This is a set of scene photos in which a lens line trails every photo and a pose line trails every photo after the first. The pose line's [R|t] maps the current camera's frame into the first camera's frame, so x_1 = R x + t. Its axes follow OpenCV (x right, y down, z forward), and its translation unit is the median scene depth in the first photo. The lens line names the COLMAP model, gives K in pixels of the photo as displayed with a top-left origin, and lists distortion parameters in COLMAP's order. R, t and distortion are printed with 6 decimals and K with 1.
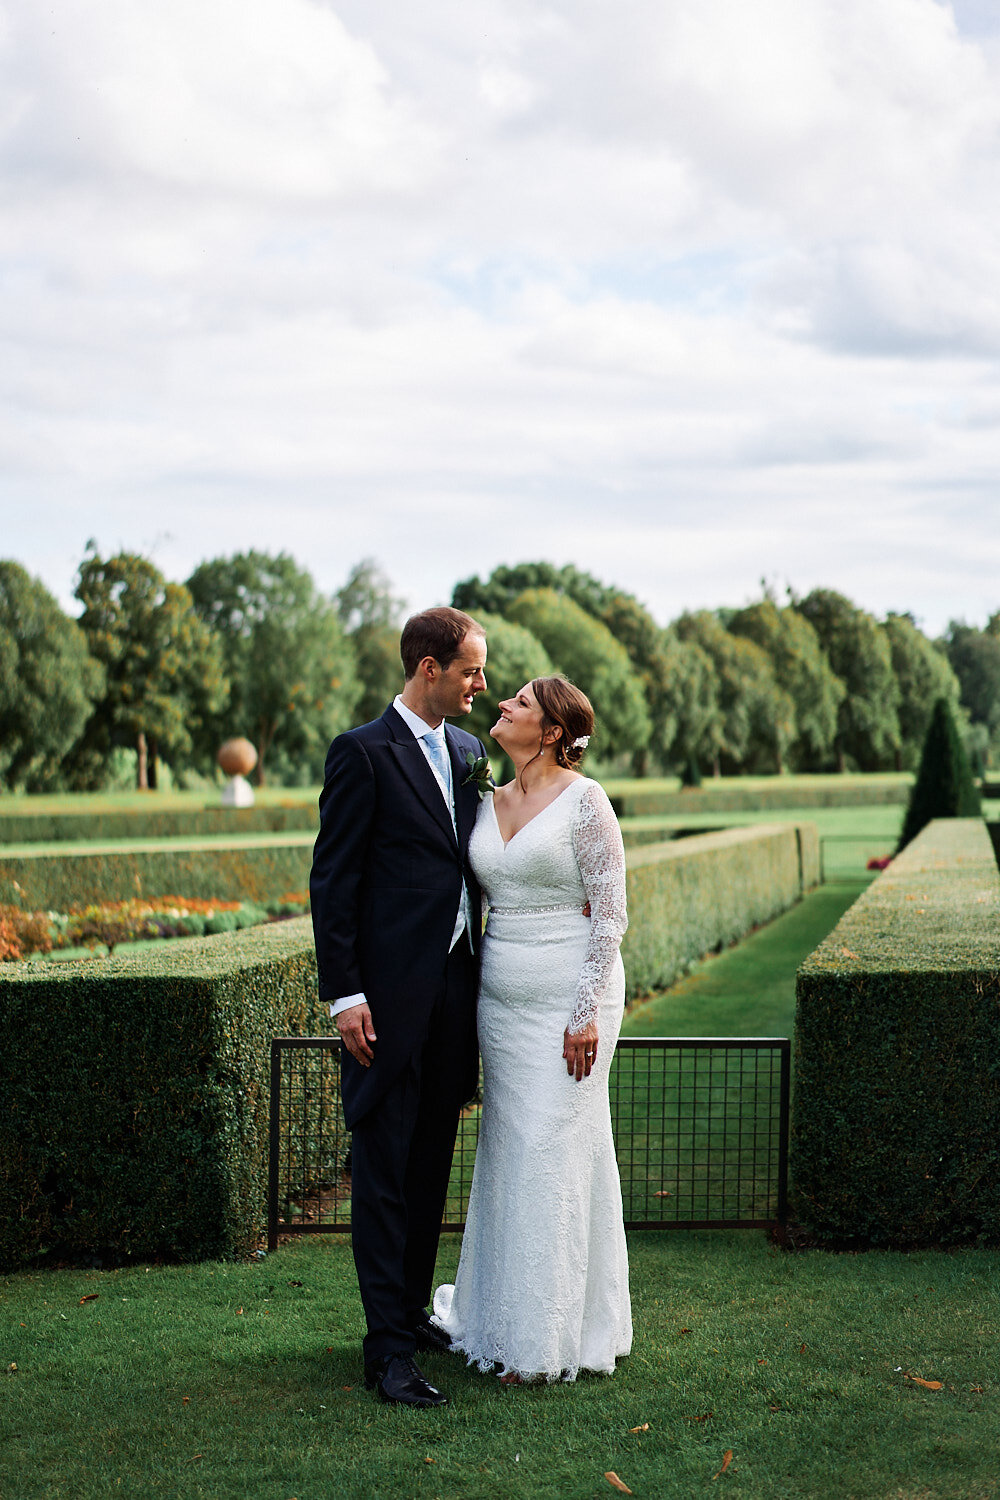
lens RADIAL K [[2332.7, 0, 500.0], [0, 2332.7, 750.0], [0, 0, 1]] dist [0.121681, -1.111439]
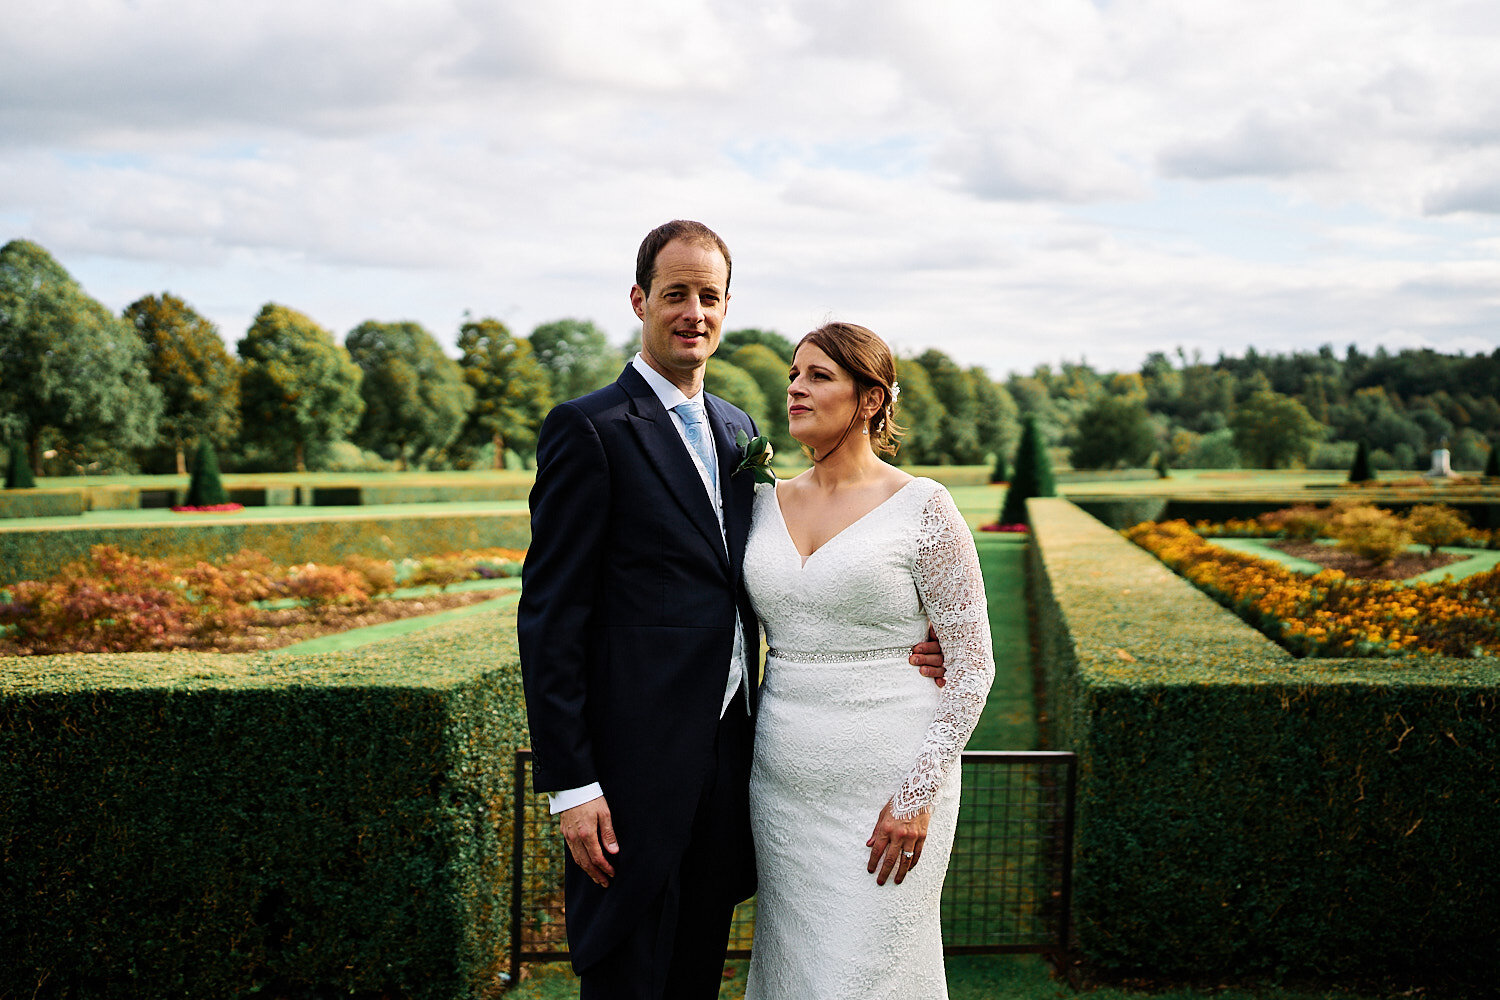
lens RADIAL K [[1459.3, 0, 748.1], [0, 1459.3, 506.4], [0, 0, 1]] dist [-0.073262, 0.160404]
pose [[0.999785, 0.013122, 0.016045, -0.017253], [-0.013756, 0.999103, 0.040041, 0.004303], [-0.015505, -0.040254, 0.999069, 0.435610]]
